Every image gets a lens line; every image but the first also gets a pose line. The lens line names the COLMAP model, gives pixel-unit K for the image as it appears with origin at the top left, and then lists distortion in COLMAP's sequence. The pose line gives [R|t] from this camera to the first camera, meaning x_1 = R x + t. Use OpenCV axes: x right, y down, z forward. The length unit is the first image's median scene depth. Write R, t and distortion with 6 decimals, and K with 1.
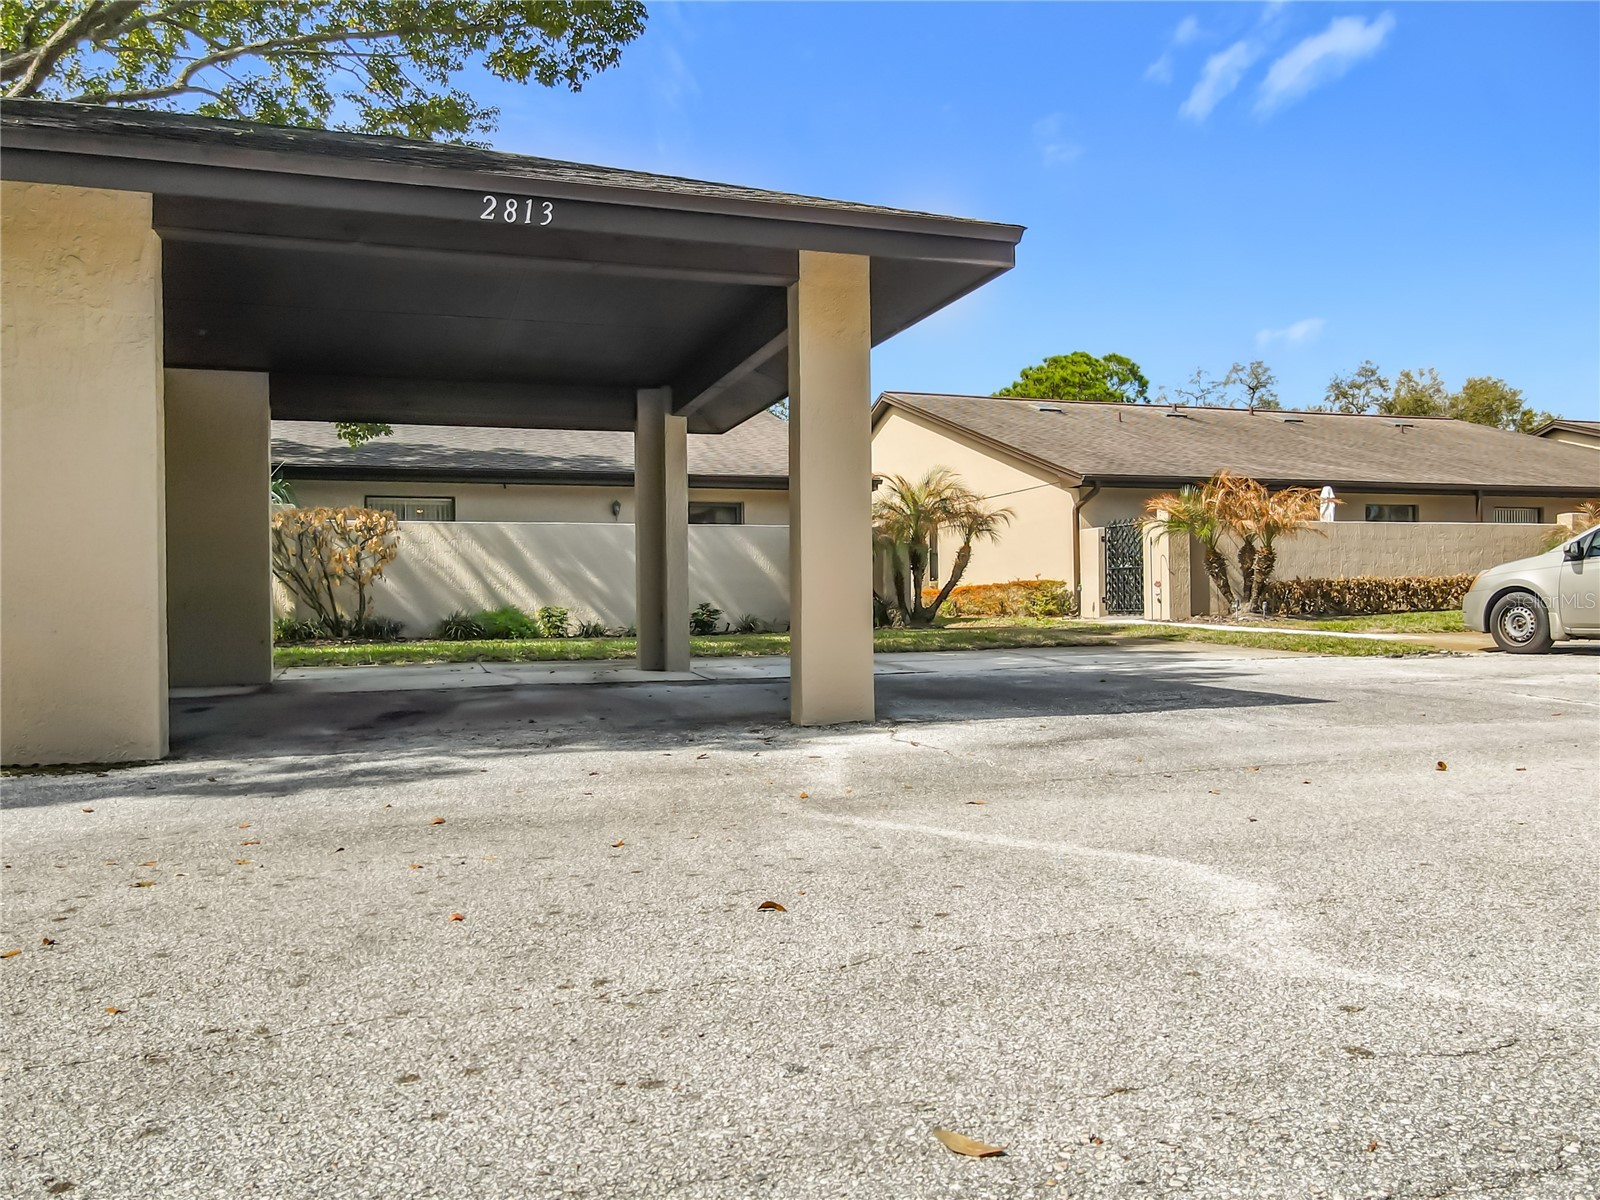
lens RADIAL K [[1128.6, 0, 809.7], [0, 1128.6, 585.3], [0, 0, 1]] dist [-0.004417, 0.022725]
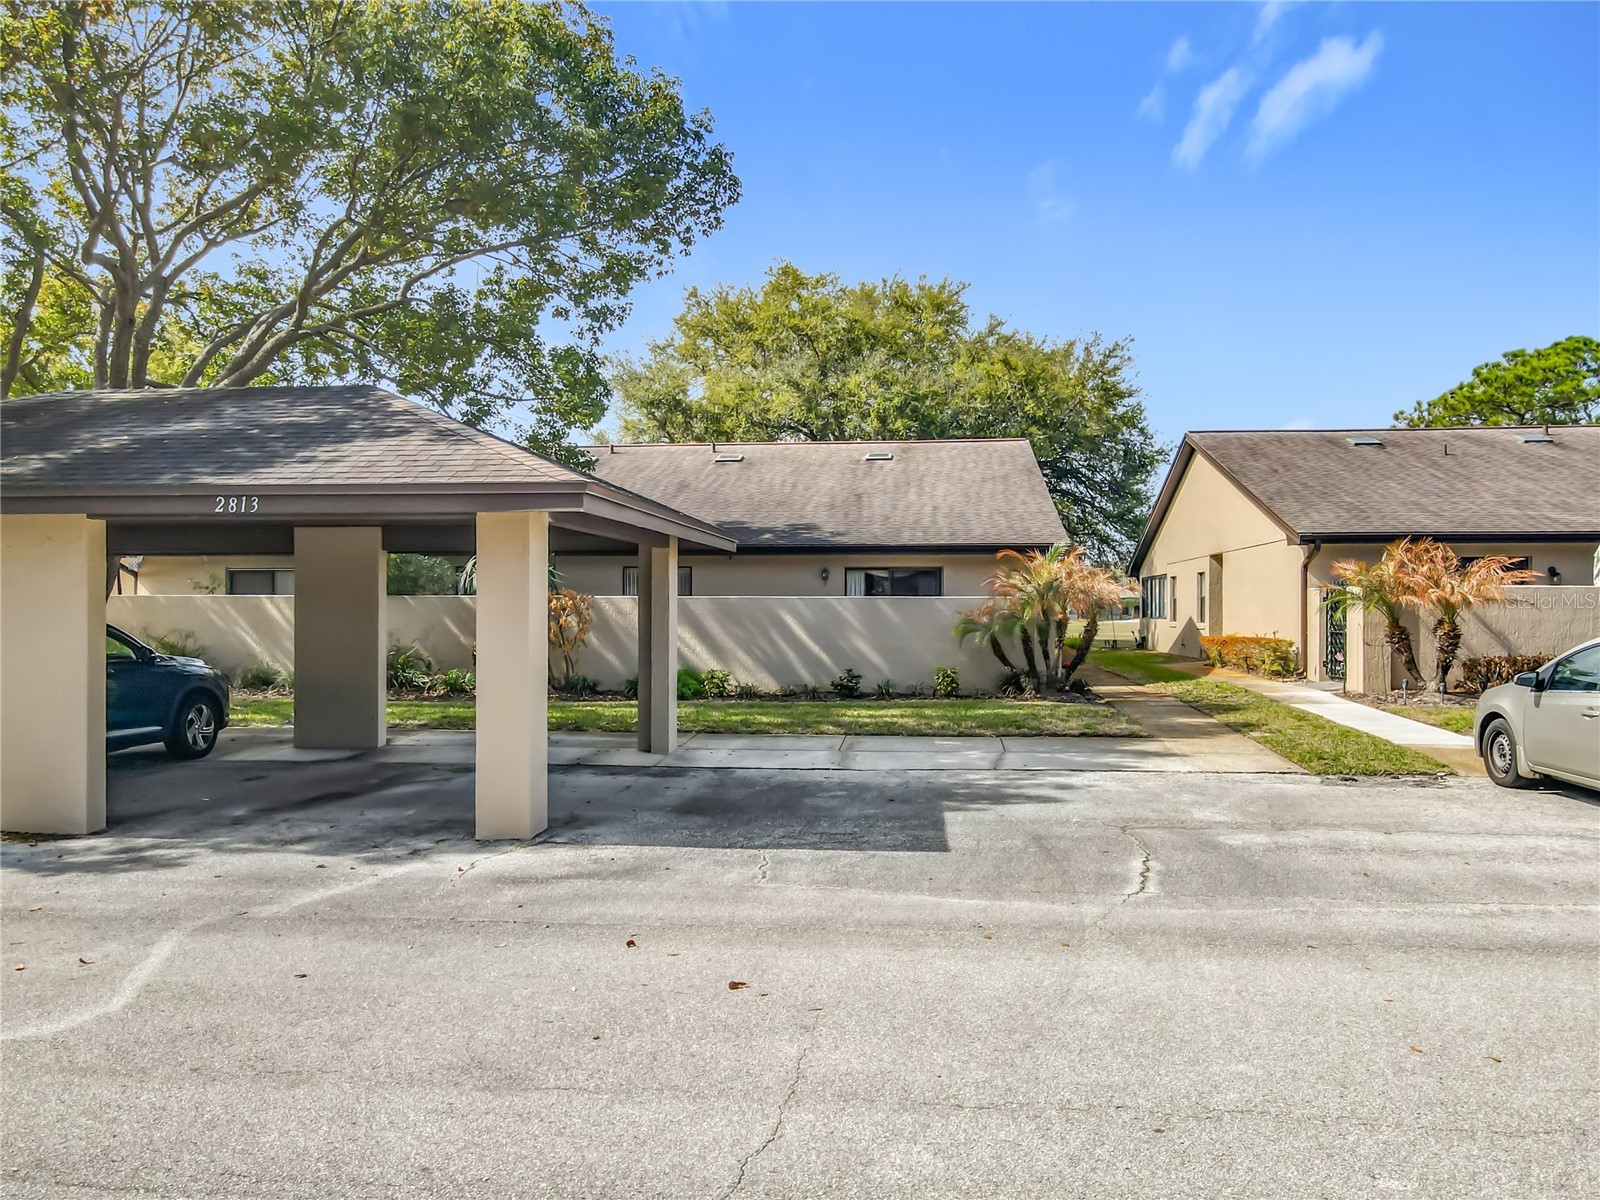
lens RADIAL K [[1128.1, 0, 891.1], [0, 1128.1, 593.9], [0, 0, 1]] dist [-0.002234, -0.001741]
pose [[0.924487, 0.012351, -0.381015, 0.383673], [-0.007113, 0.999860, 0.015152, -0.078414], [0.381148, -0.011298, 0.924445, -0.030923]]
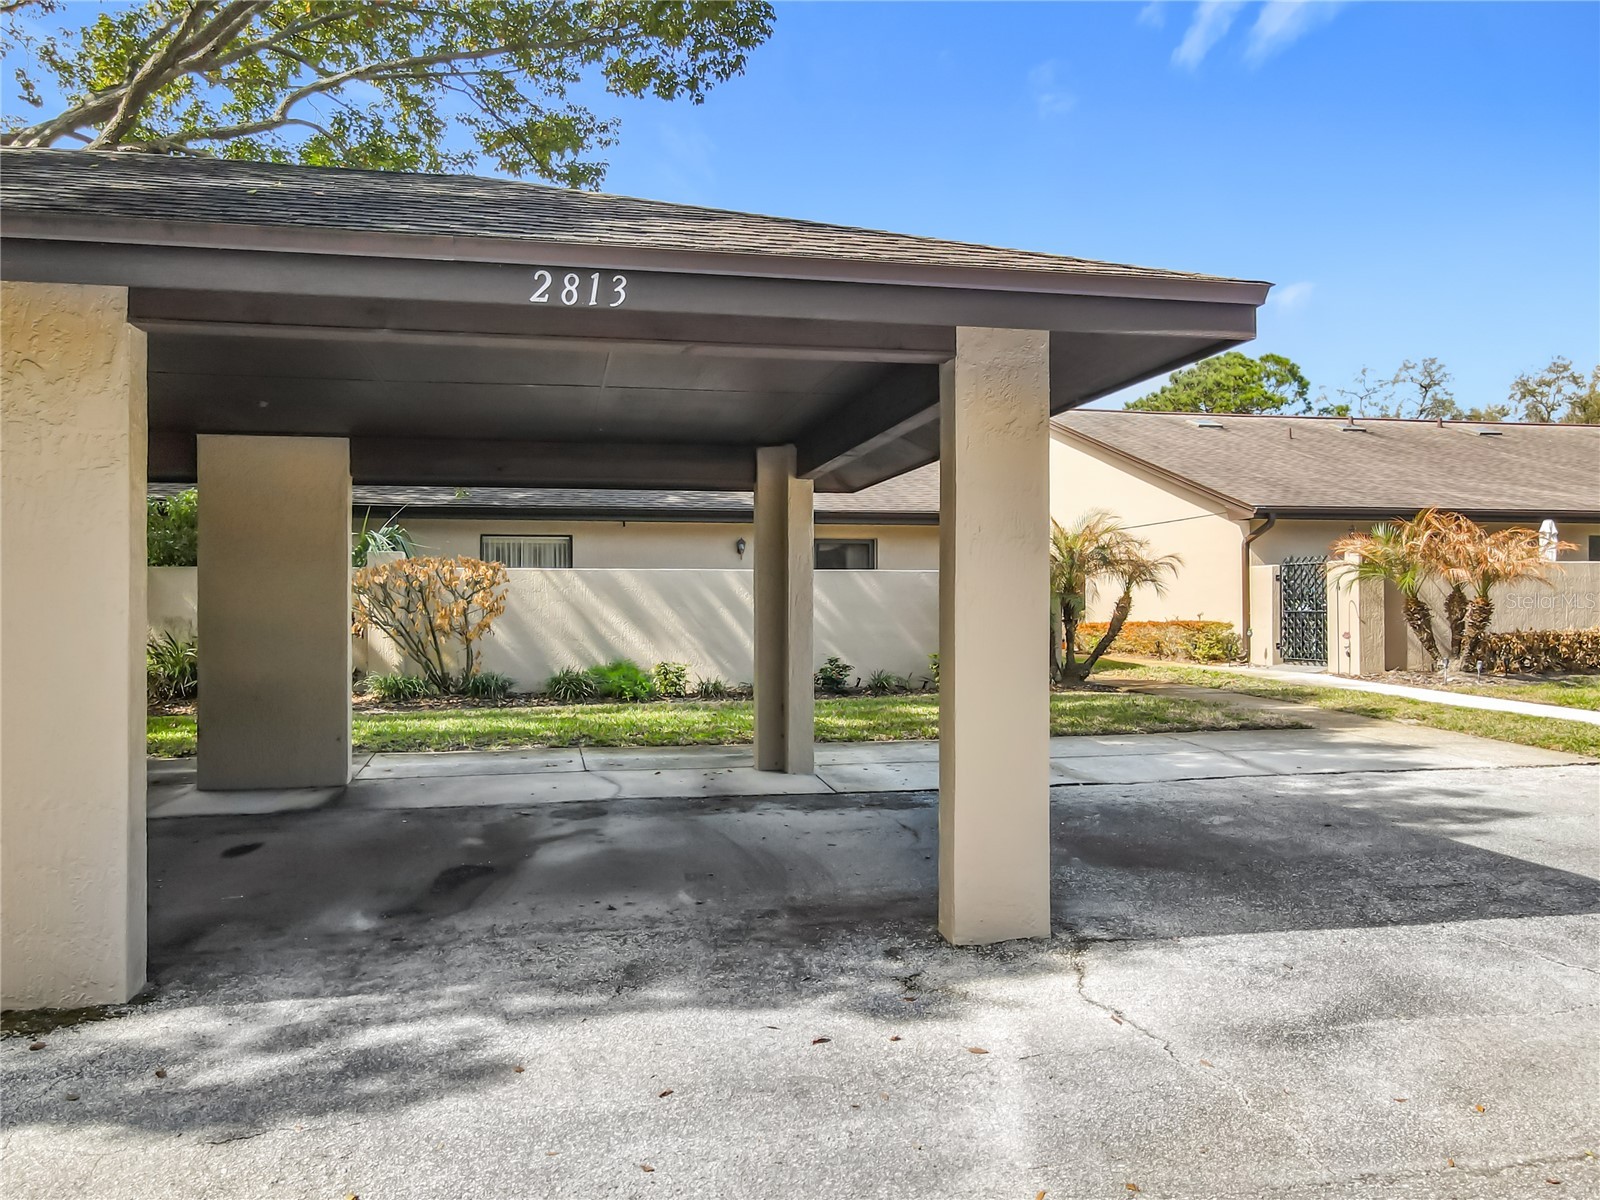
lens RADIAL K [[1128.6, 0, 809.7], [0, 1128.6, 585.3], [0, 0, 1]] dist [-0.004417, 0.022725]
pose [[0.993295, 0.008323, -0.115305, -0.007217], [-0.008111, 0.999964, 0.002301, -0.046127], [0.115321, -0.001350, 0.993327, 0.092550]]
